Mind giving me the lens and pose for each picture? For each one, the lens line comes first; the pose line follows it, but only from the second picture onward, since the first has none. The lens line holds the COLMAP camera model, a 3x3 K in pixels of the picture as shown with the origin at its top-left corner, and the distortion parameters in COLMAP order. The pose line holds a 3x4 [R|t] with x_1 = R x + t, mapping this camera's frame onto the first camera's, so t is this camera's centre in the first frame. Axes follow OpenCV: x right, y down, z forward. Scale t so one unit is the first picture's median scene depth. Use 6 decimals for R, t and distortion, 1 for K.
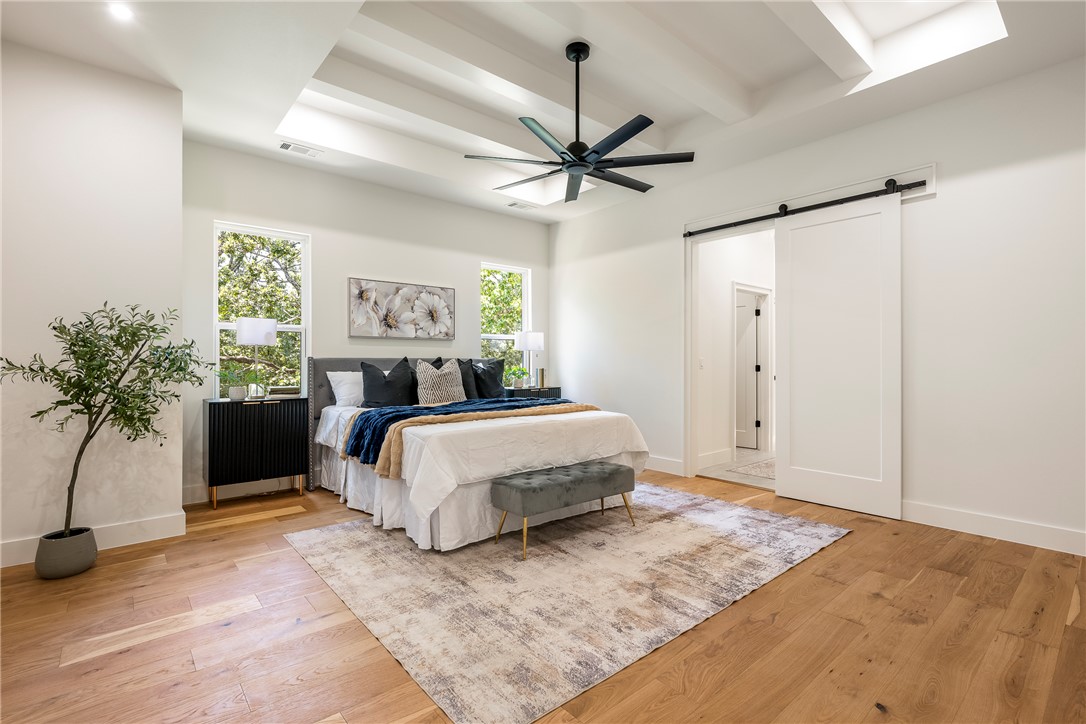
lens RADIAL K [[491.3, 0, 543.1], [0, 491.3, 360.0], [0, 0, 1]] dist [0.000401, 0.000550]
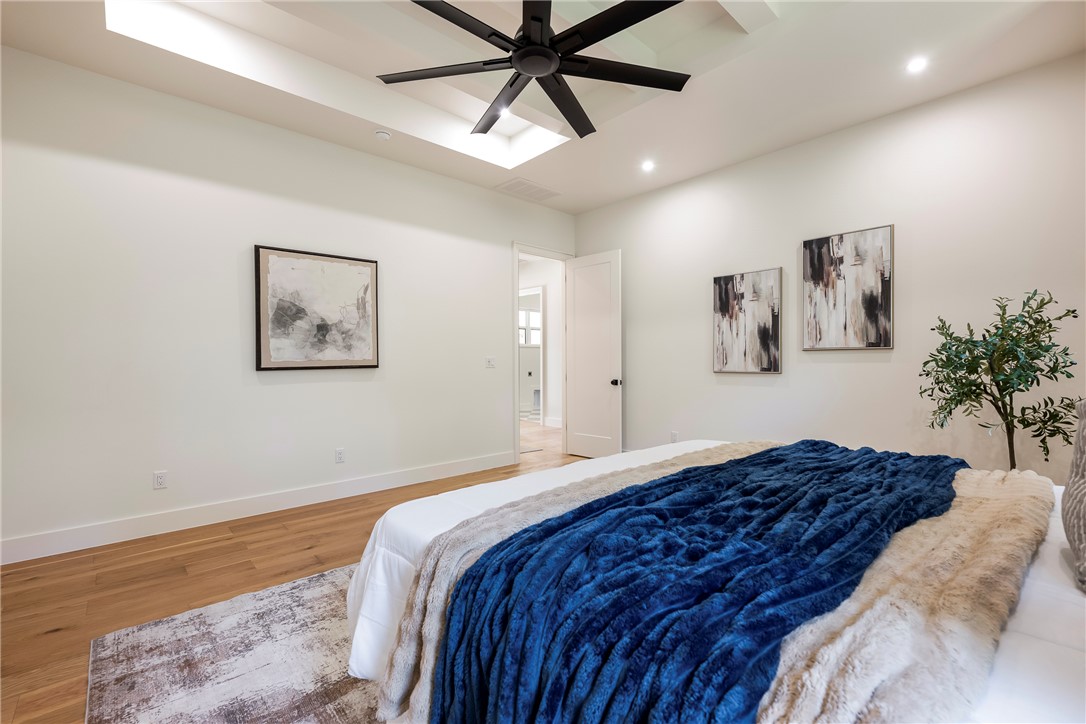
lens RADIAL K [[462.5, 0, 541.7], [0, 462.5, 362.7], [0, 0, 1]] dist [-0.001559, 0.000154]
pose [[-0.999491, 0.004628, -0.031563, 0.082016], [0.004631, 0.999989, -0.000027, -0.000428], [0.031562, -0.000173, -0.999502, 1.587568]]
